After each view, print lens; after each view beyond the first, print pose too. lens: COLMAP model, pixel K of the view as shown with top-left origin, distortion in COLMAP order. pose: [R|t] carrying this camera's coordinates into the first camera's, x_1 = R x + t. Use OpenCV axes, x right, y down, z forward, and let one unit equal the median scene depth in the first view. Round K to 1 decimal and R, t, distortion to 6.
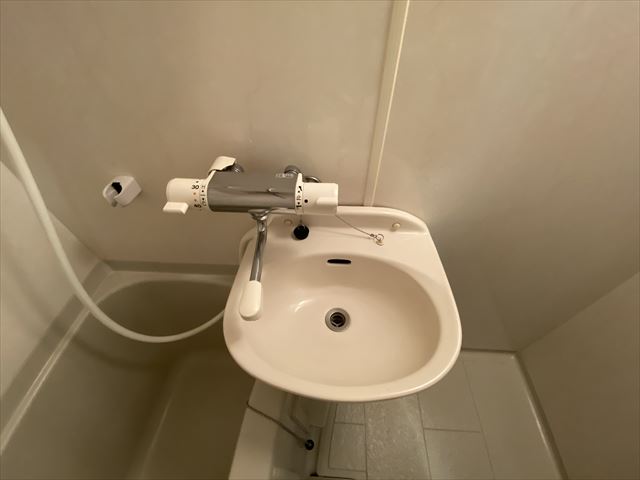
lens RADIAL K [[262.8, 0, 320.0], [0, 262.8, 240.0], [0, 0, 1]] dist [-0.029299, -0.000061]
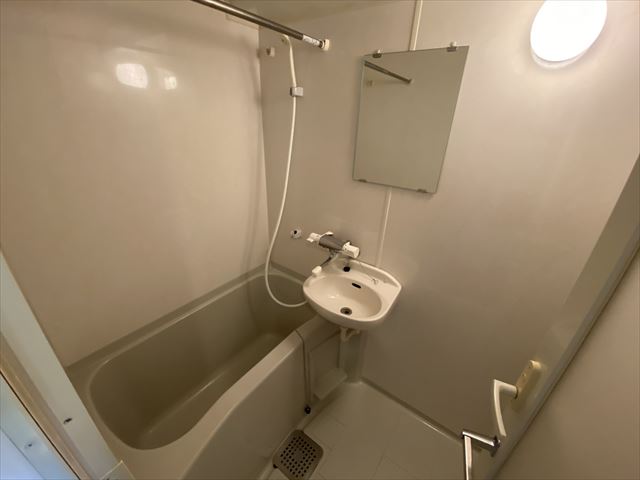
lens RADIAL K [[262.8, 0, 320.0], [0, 262.8, 240.0], [0, 0, 1]] dist [-0.029299, -0.000061]
pose [[0.845549, 0.260811, -0.465859, 0.873152], [-0.430780, 0.848737, -0.306715, 0.665667], [0.315397, 0.460026, 0.830001, -1.362608]]
